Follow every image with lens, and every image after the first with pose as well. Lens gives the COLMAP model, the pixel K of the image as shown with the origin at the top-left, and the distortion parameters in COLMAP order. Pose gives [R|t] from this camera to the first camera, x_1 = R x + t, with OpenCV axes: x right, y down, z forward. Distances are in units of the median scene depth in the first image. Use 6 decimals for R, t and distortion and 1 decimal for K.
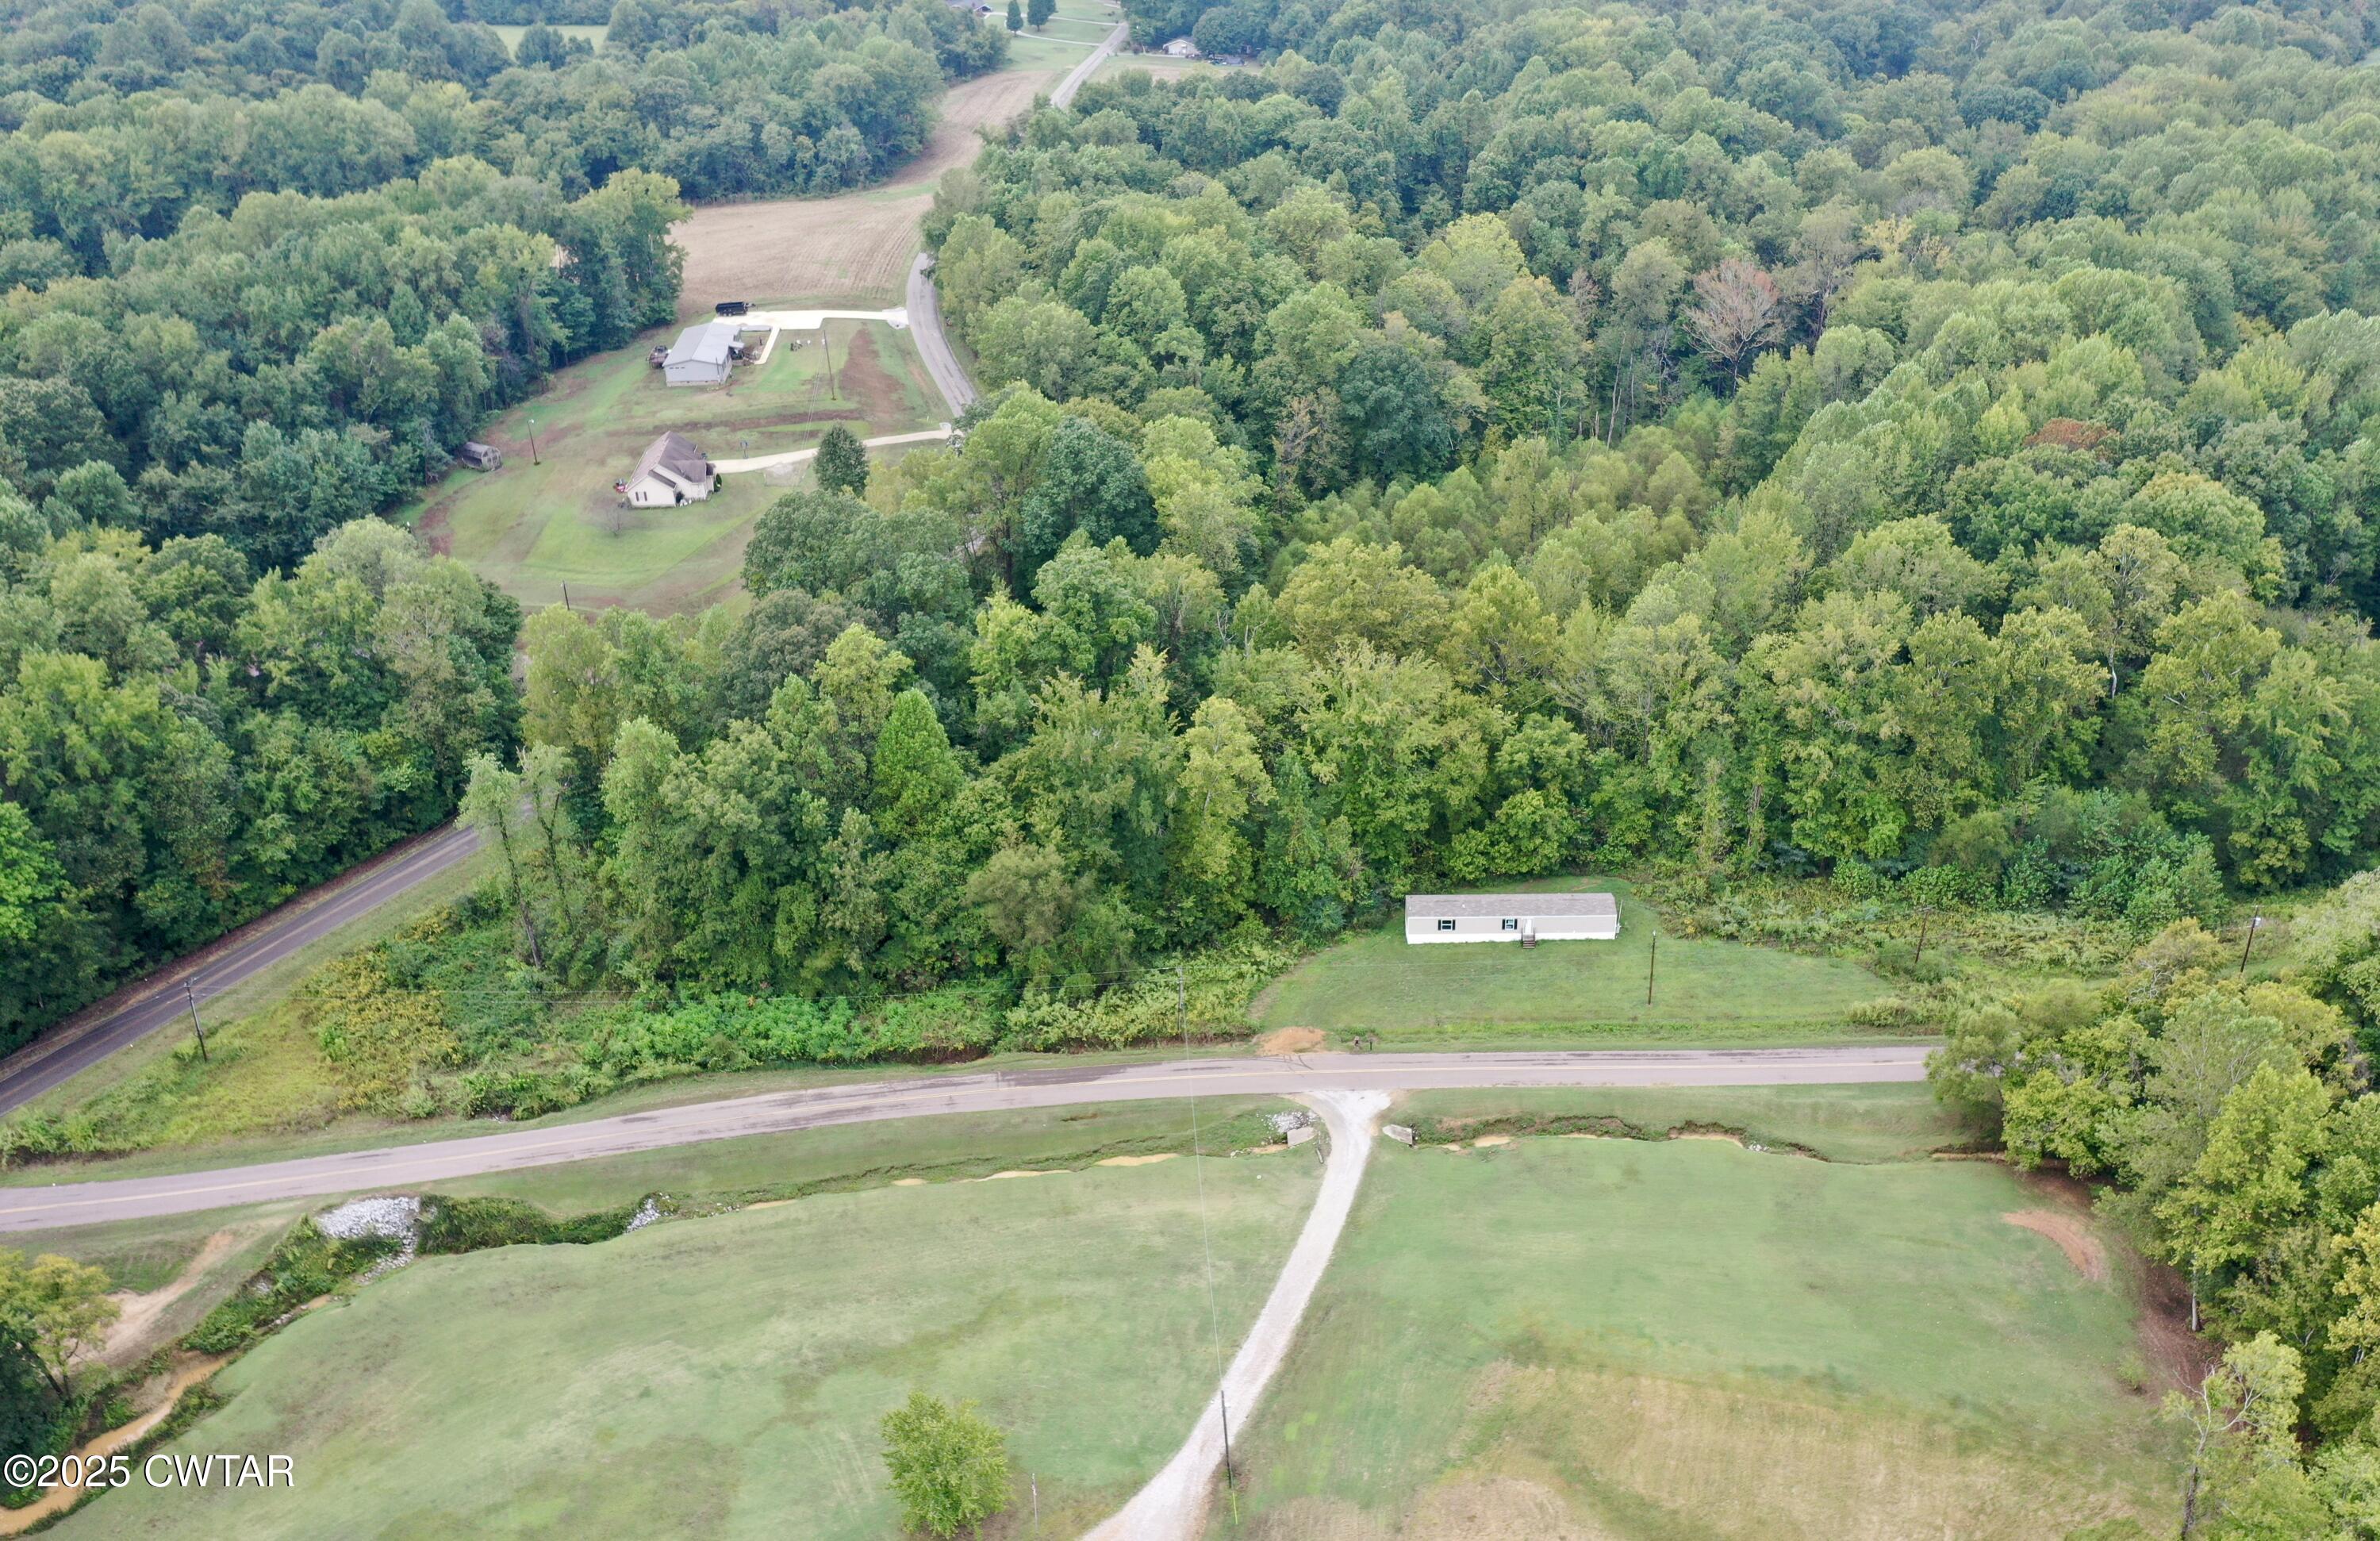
lens RADIAL K [[2709.0, 0, 1191.5], [0, 2709.0, 853.3], [0, 0, 1]] dist [0.098775, -0.000777]
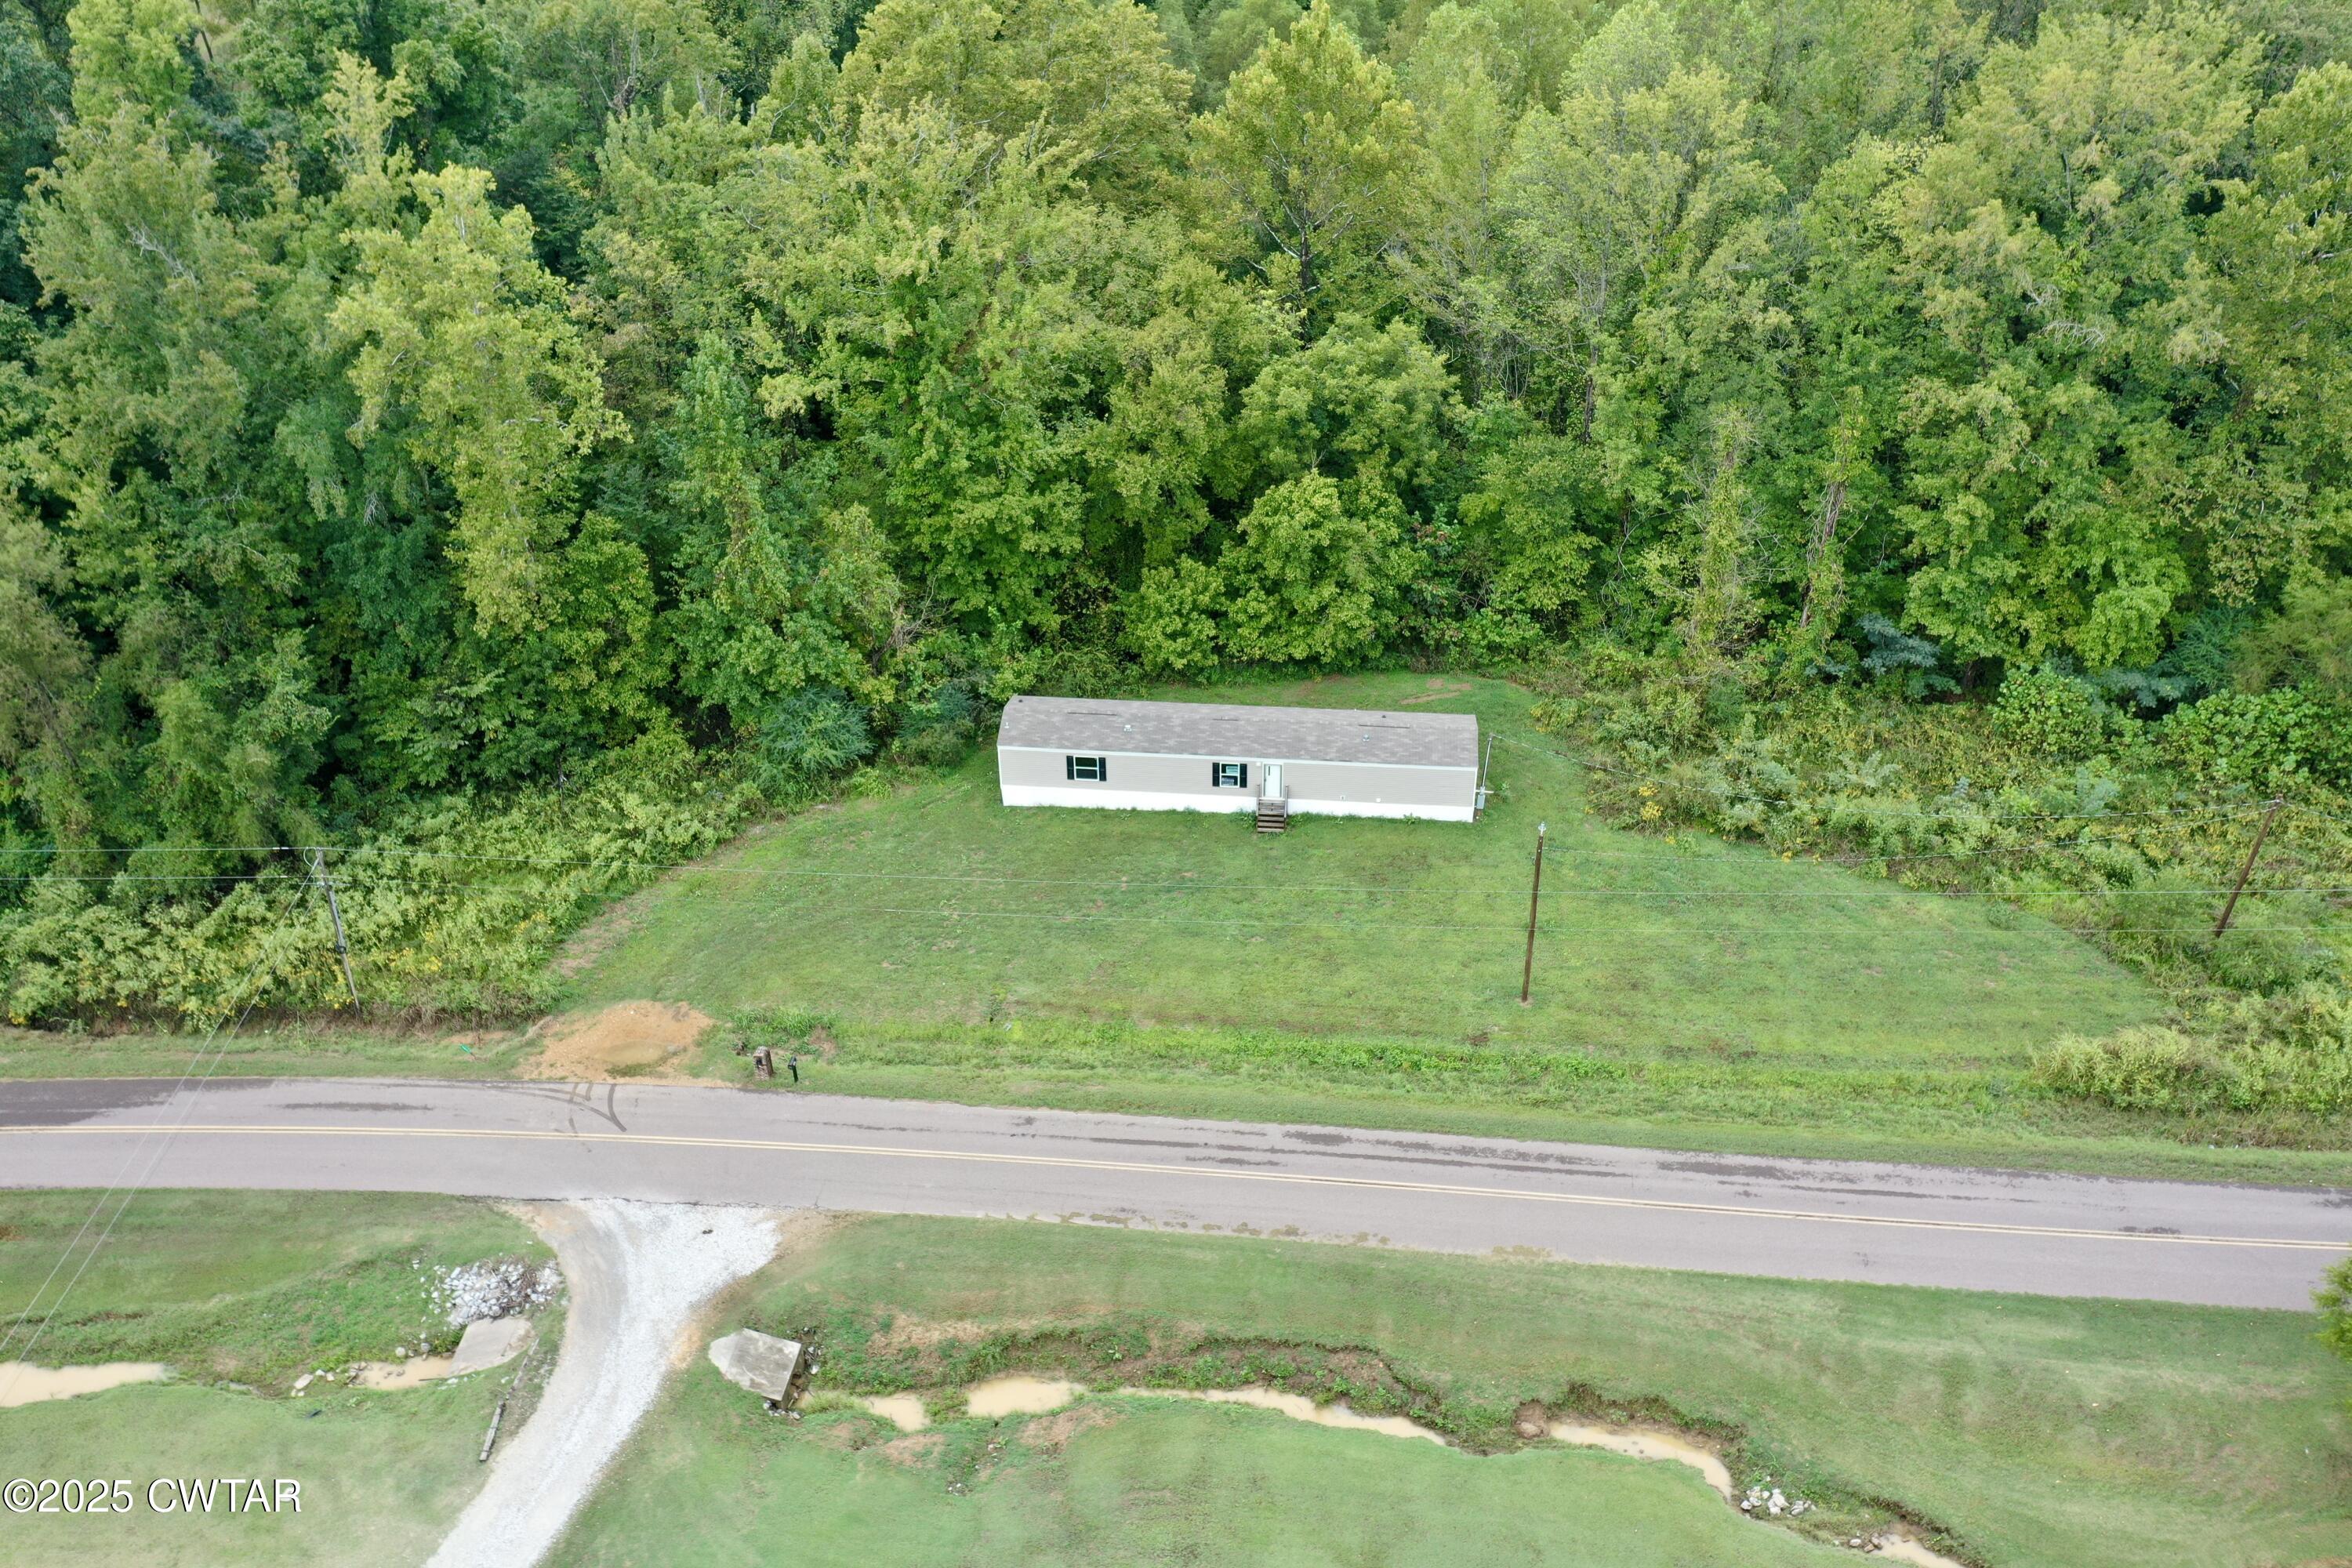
lens RADIAL K [[1921.1, 0, 1176.0], [0, 1921.1, 784.0], [0, 0, 1]] dist [0.026397, 0.011775]
pose [[0.993426, 0.057655, -0.098897, 0.137511], [-0.050520, 0.996037, 0.073200, 0.005444], [0.102725, -0.067723, 0.992402, 0.684521]]
